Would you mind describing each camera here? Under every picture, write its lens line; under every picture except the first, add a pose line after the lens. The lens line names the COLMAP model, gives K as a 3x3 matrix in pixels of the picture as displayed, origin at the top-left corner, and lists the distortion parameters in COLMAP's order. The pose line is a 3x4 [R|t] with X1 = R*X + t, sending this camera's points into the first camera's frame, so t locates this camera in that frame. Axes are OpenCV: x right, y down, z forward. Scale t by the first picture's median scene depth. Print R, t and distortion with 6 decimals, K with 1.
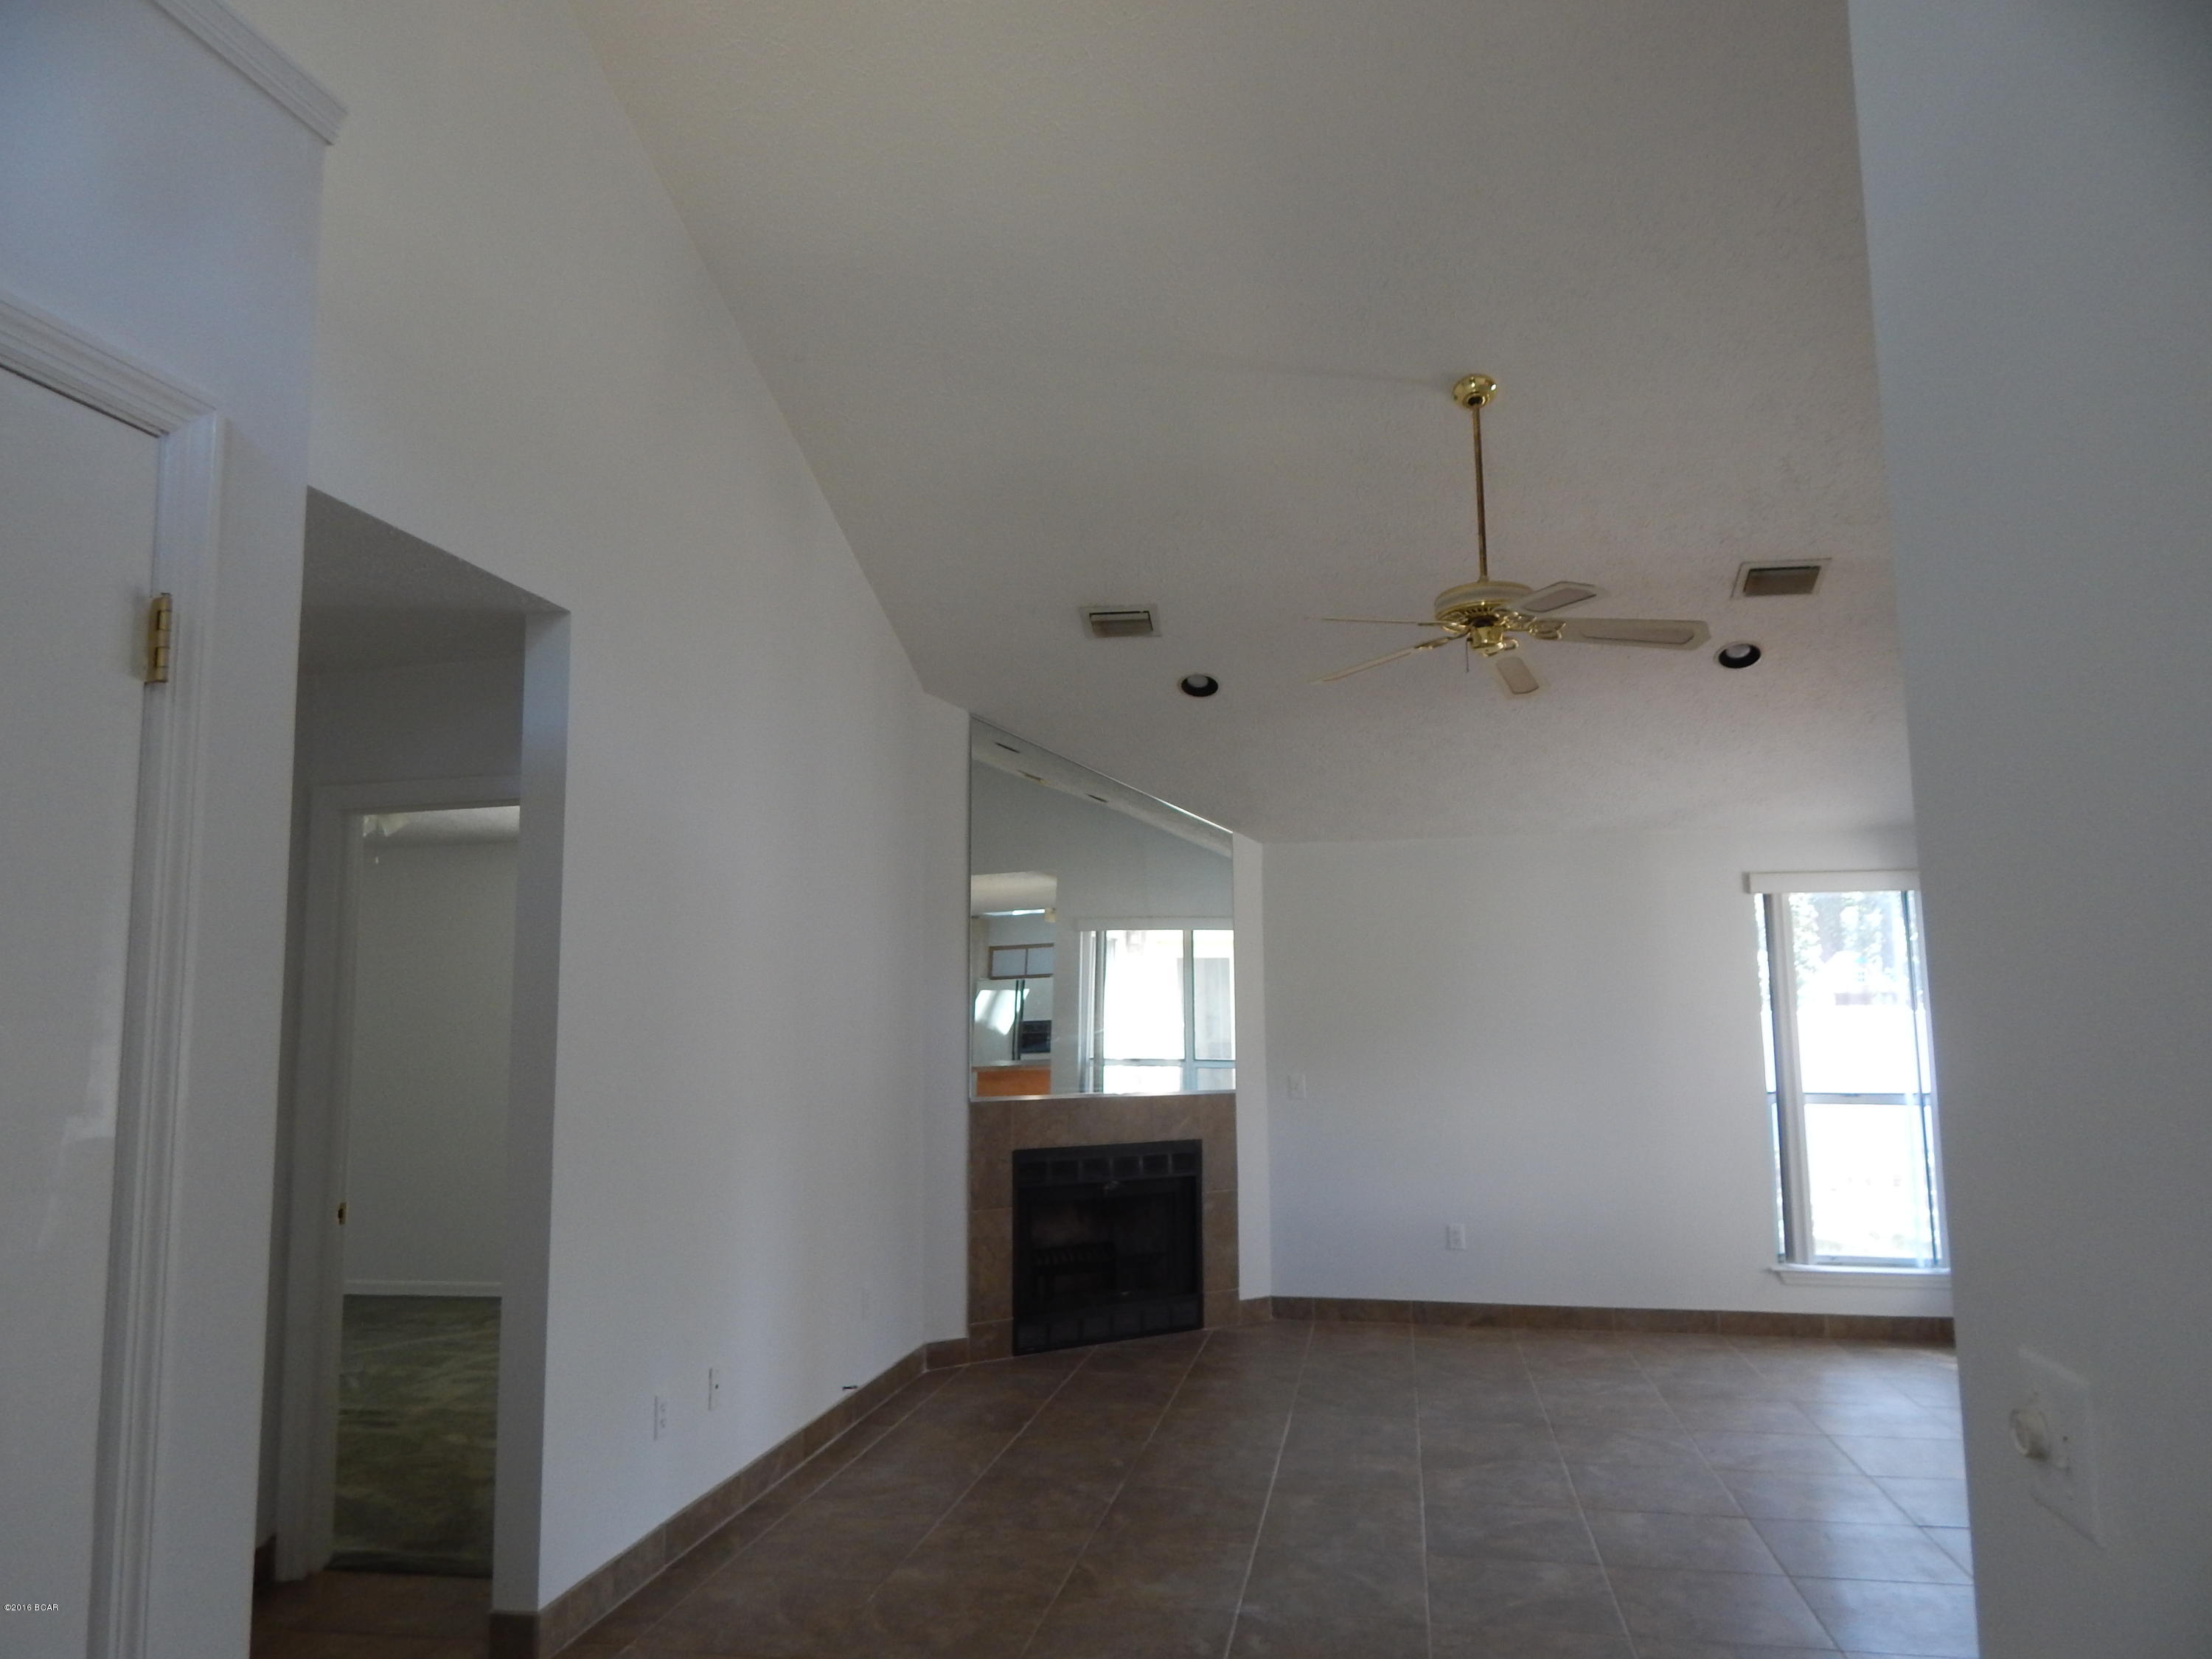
lens RADIAL K [[1436.1, 0, 1139.5], [0, 1436.1, 838.6], [0, 0, 1]] dist [-0.004592, -0.001180]
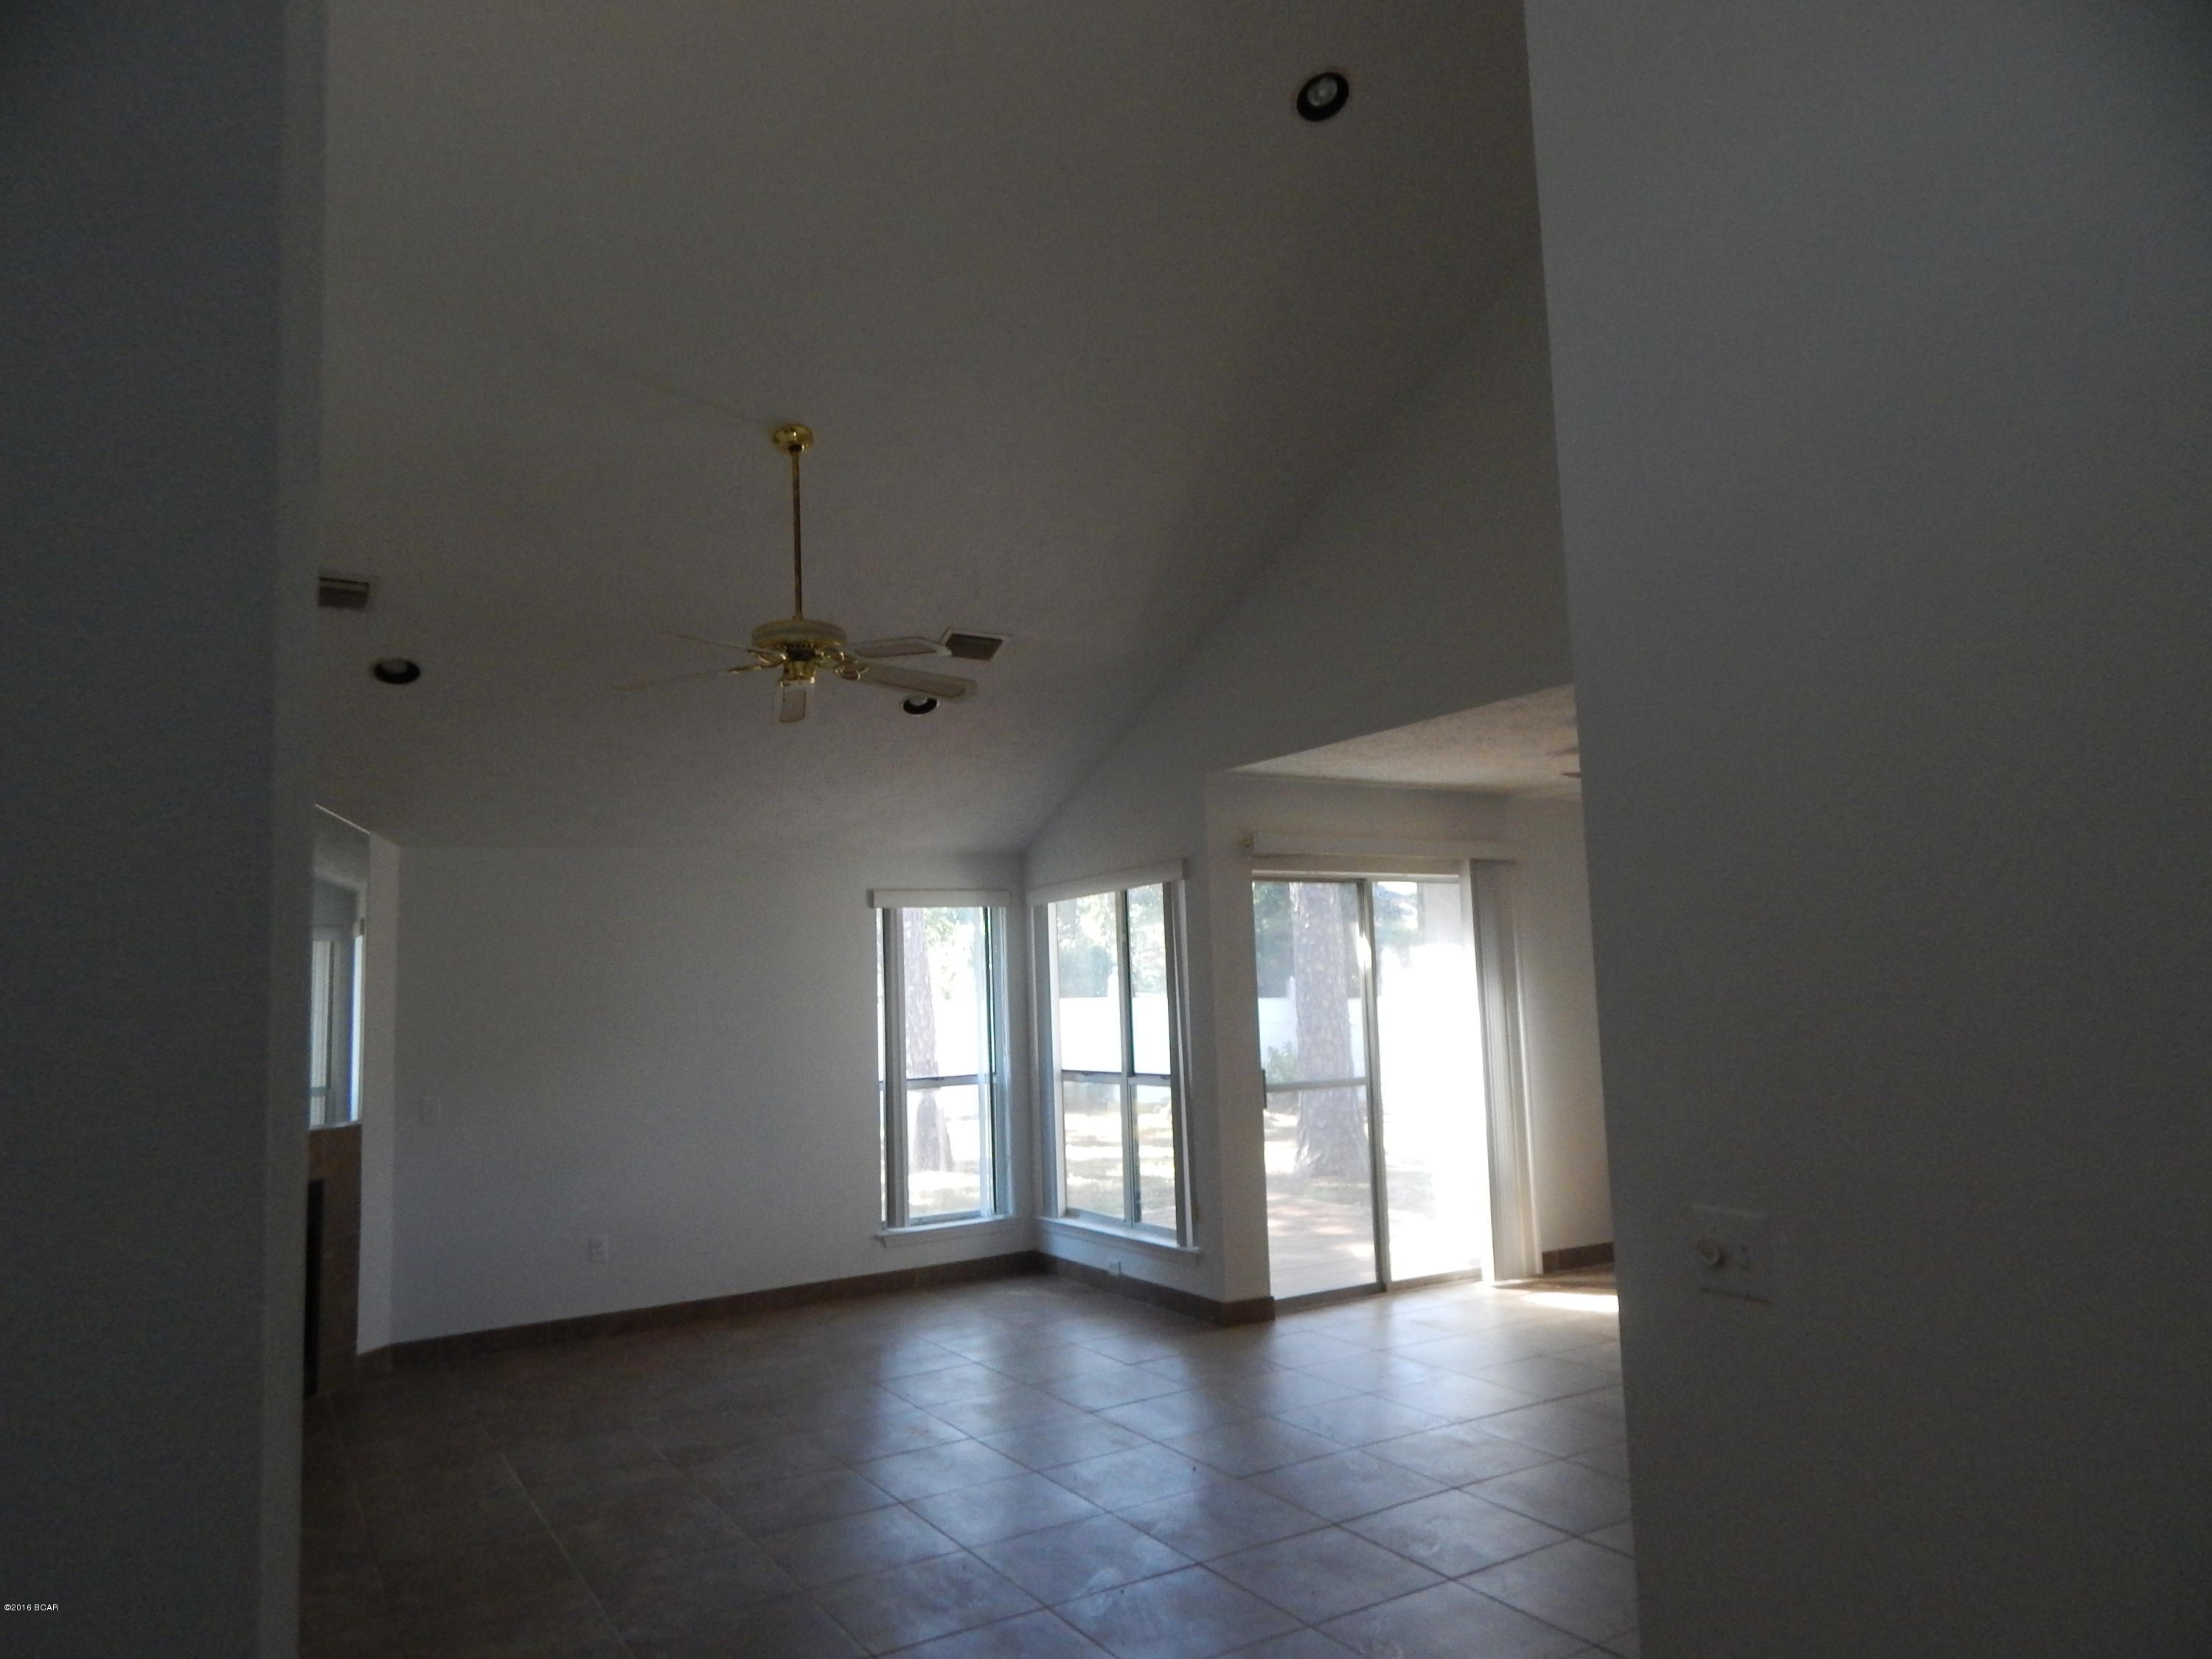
lens RADIAL K [[1412.3, 0, 1106.0], [0, 1412.3, 829.5], [0, 0, 1]] dist [0.003691, -0.000137]
pose [[0.746812, 0.049830, 0.663166, -0.191393], [-0.041307, 0.998739, -0.028527, 0.000170], [-0.663751, -0.006089, 0.747928, 0.034851]]
